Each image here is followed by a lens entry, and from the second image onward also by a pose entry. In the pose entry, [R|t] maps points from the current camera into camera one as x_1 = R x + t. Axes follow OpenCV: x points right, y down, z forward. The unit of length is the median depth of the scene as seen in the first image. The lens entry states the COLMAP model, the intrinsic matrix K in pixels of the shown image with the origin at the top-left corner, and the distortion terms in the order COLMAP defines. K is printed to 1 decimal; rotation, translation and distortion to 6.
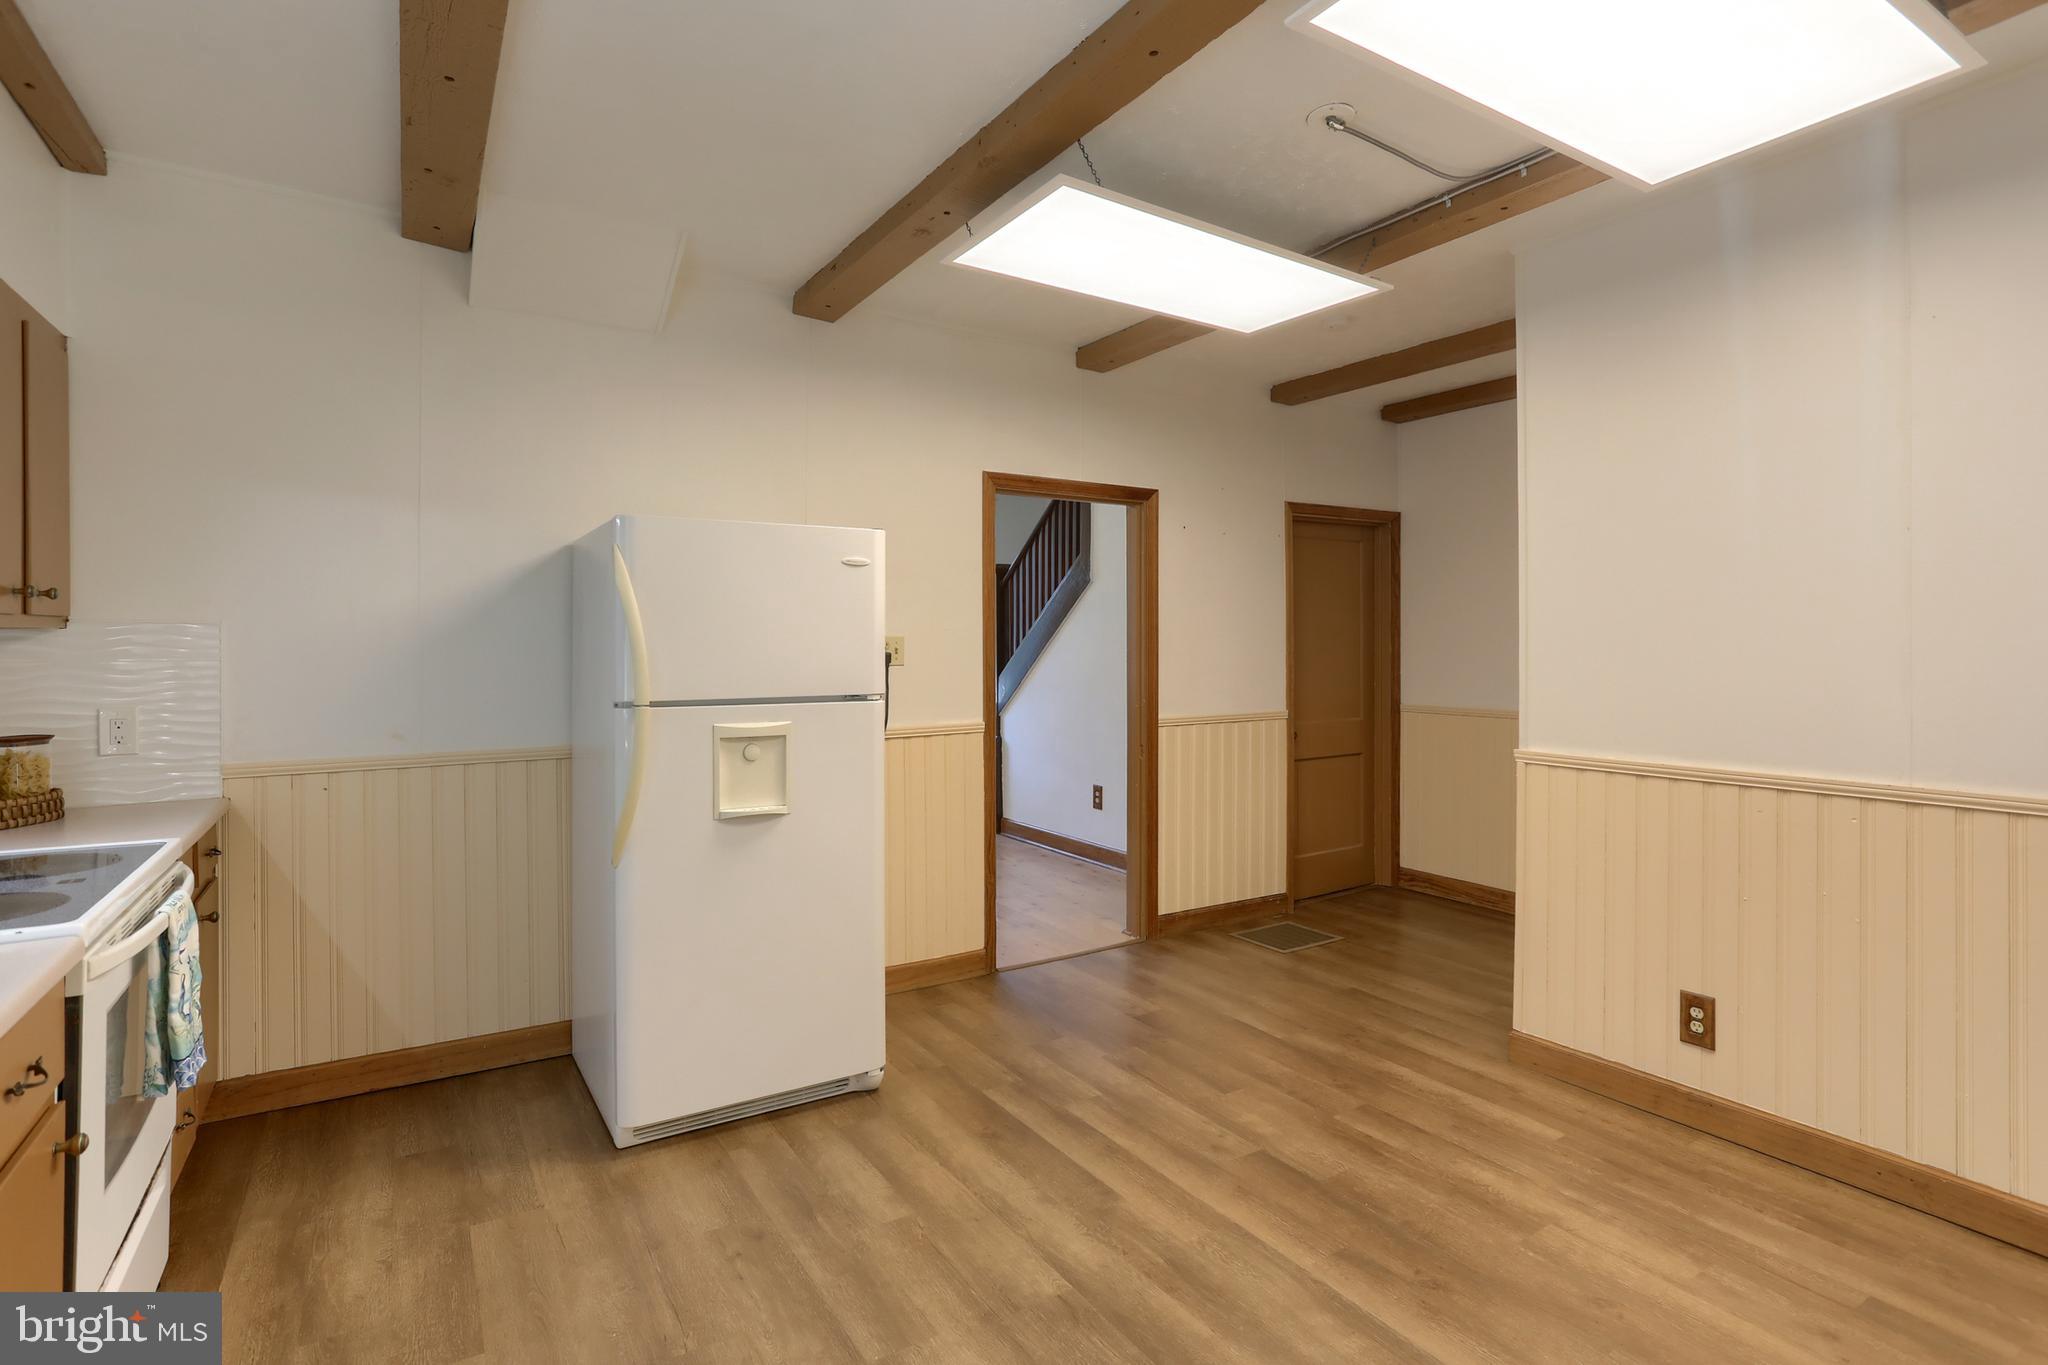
lens RADIAL K [[1016.0, 0, 1025.3], [0, 1016.0, 649.7], [0, 0, 1]] dist [-0.051902, 0.028307]
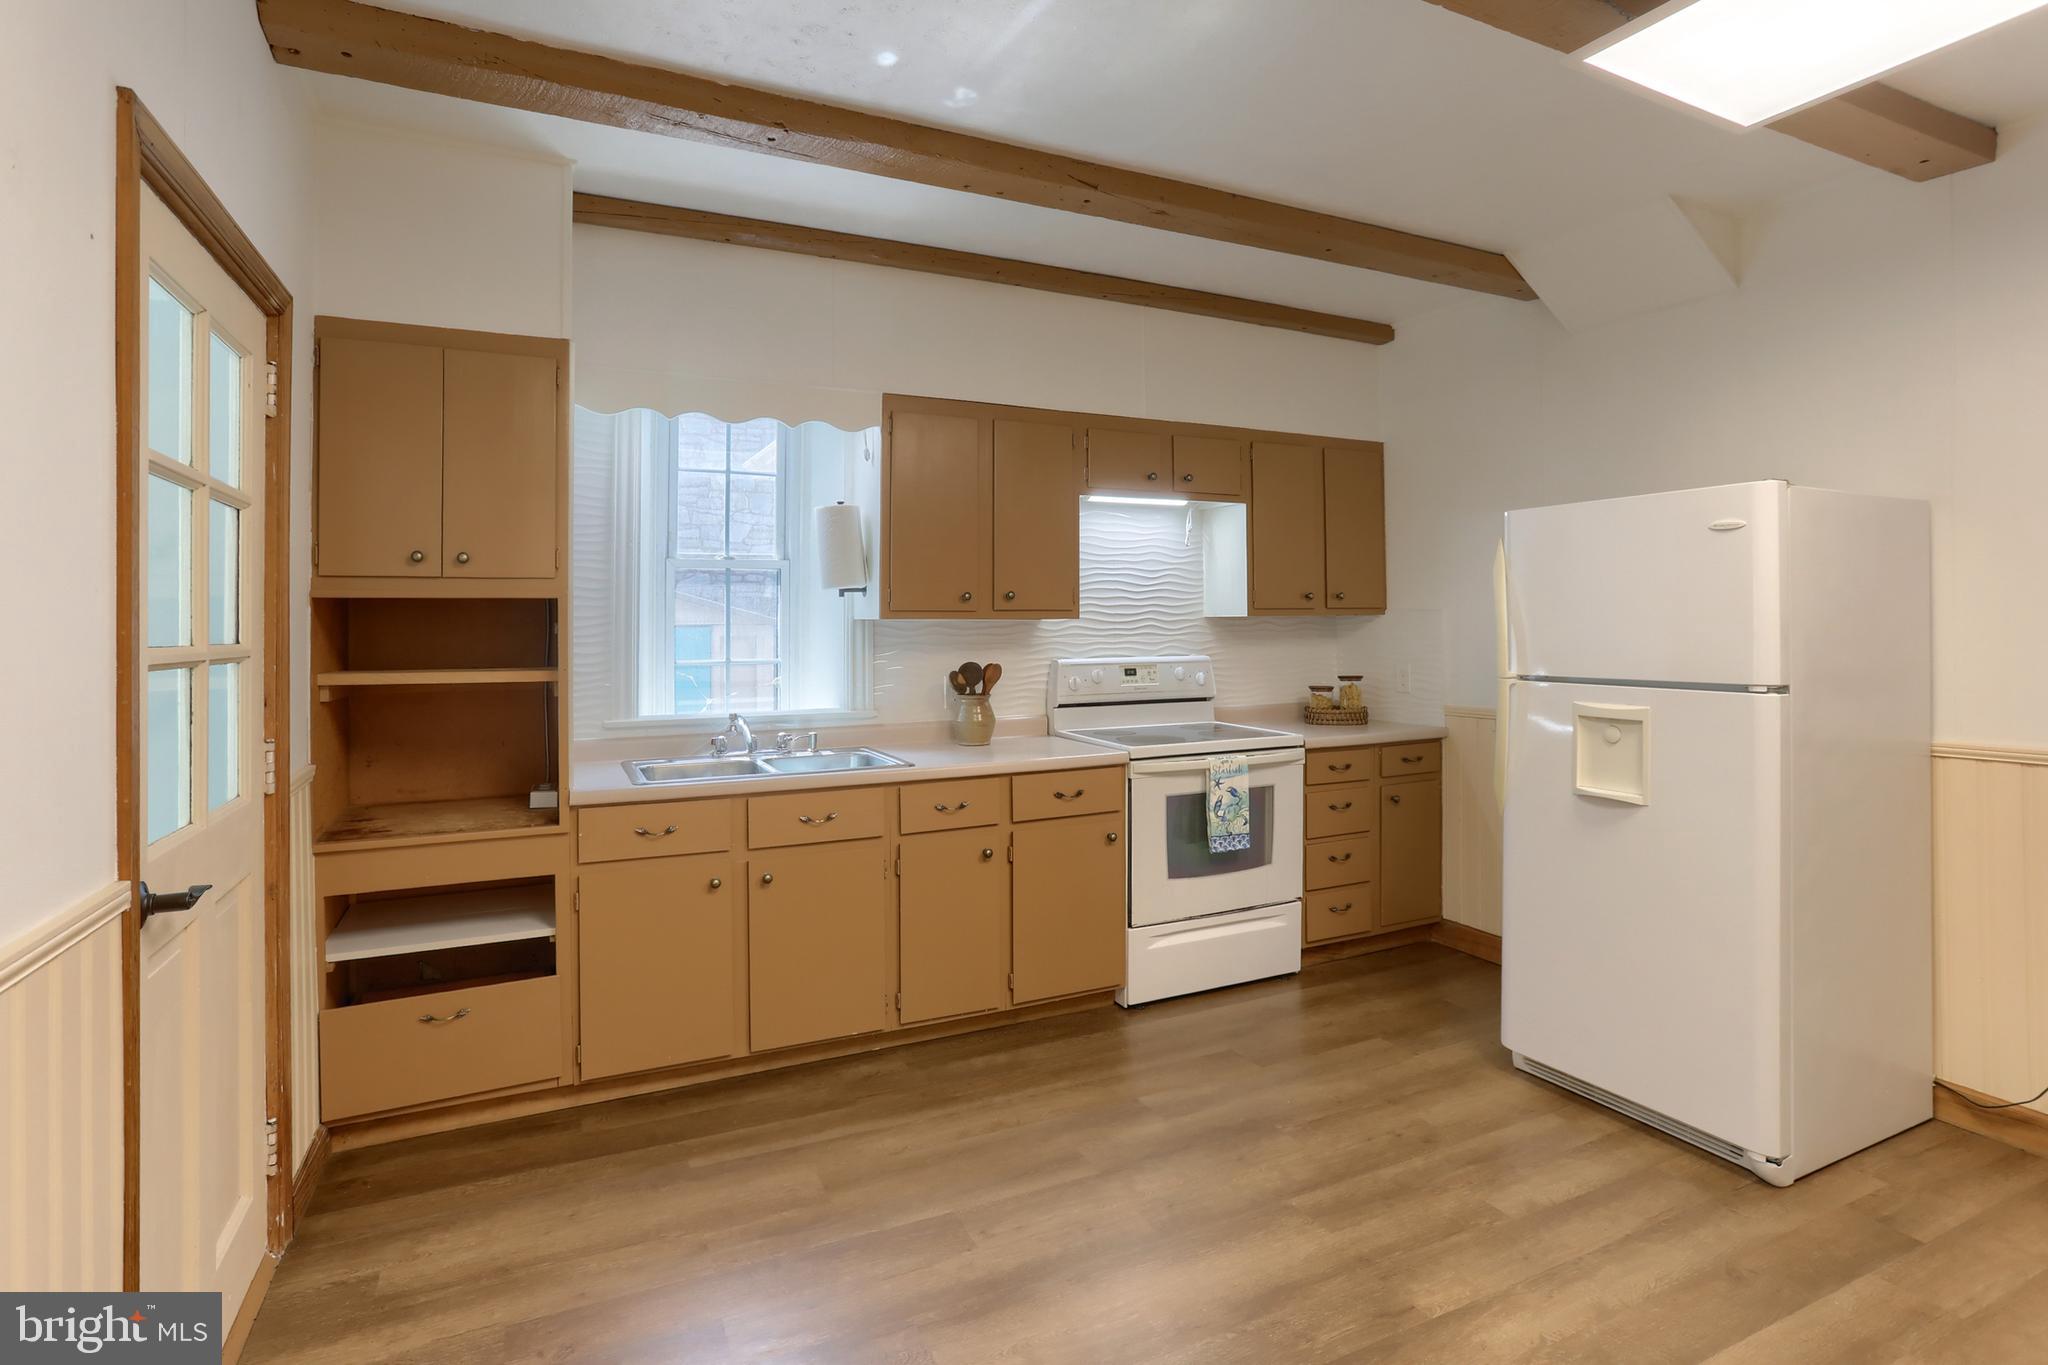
lens RADIAL K [[1033.7, 0, 1030.4], [0, 1033.7, 624.5], [0, 0, 1]] dist [-0.048753, 0.017623]
pose [[-0.115056, 0.000427, -0.993359, 0.805365], [-0.007370, 0.999972, 0.001284, -0.001834], [0.993332, 0.007469, -0.115050, 0.579914]]
